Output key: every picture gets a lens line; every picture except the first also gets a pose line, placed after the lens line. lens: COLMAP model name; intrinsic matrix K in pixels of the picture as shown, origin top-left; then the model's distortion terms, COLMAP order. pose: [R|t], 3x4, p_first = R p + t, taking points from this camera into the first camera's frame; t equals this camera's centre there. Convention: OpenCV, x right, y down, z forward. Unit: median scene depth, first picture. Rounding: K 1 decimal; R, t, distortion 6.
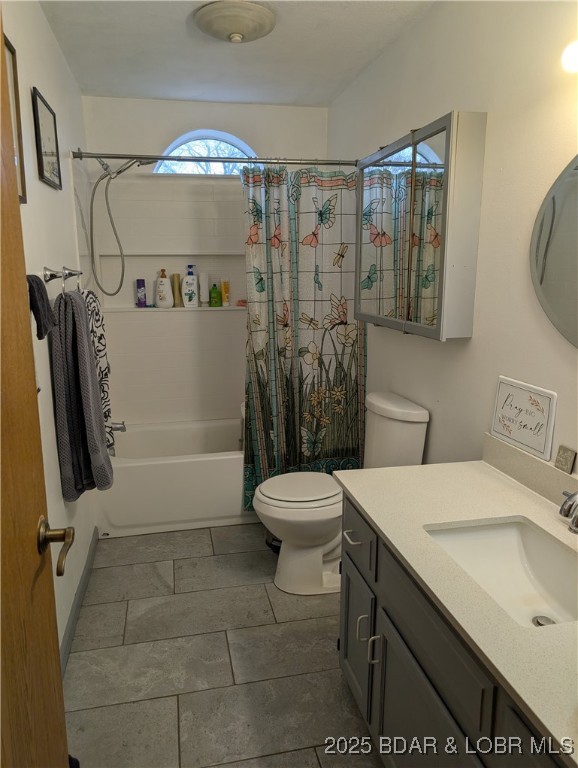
lens RADIAL K [[548.9, 0, 277.1], [0, 548.9, 380.6], [0, 0, 1]] dist [0.022089, -0.019478]
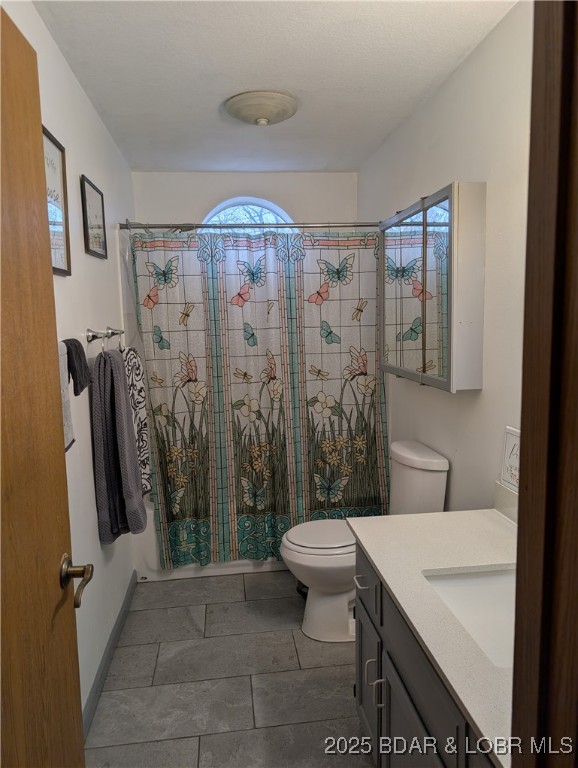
lens RADIAL K [[548.9, 0, 288.3], [0, 548.9, 382.9], [0, 0, 1]] dist [0.022089, -0.019478]
pose [[0.996970, -0.008225, -0.077349, 0.058093], [0.001997, 0.996772, -0.080259, -0.006216], [0.077760, 0.079861, 0.993768, -0.057073]]
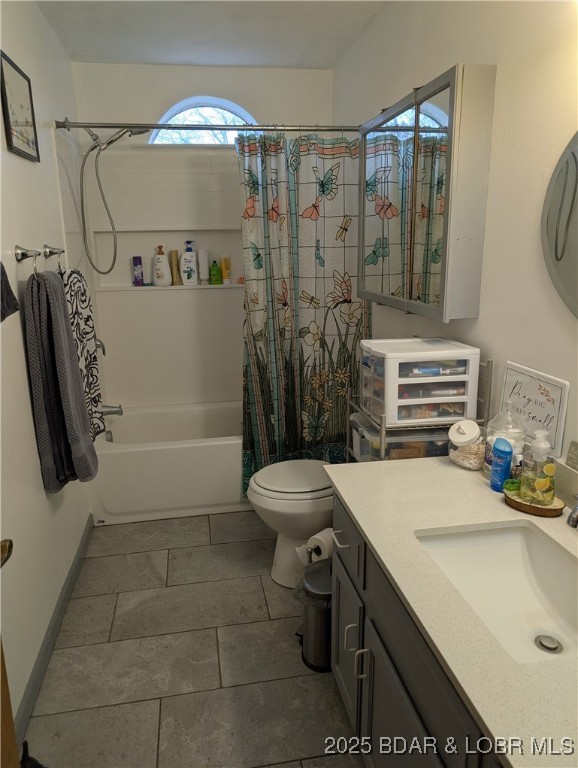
lens RADIAL K [[548.9, 0, 279.1], [0, 548.9, 376.4], [0, 0, 1]] dist [0.022089, -0.019478]
pose [[0.999460, -0.003052, -0.032725, 0.045680], [0.004263, 0.999306, 0.037014, -0.014836], [0.032590, -0.037134, 0.998779, 0.063744]]
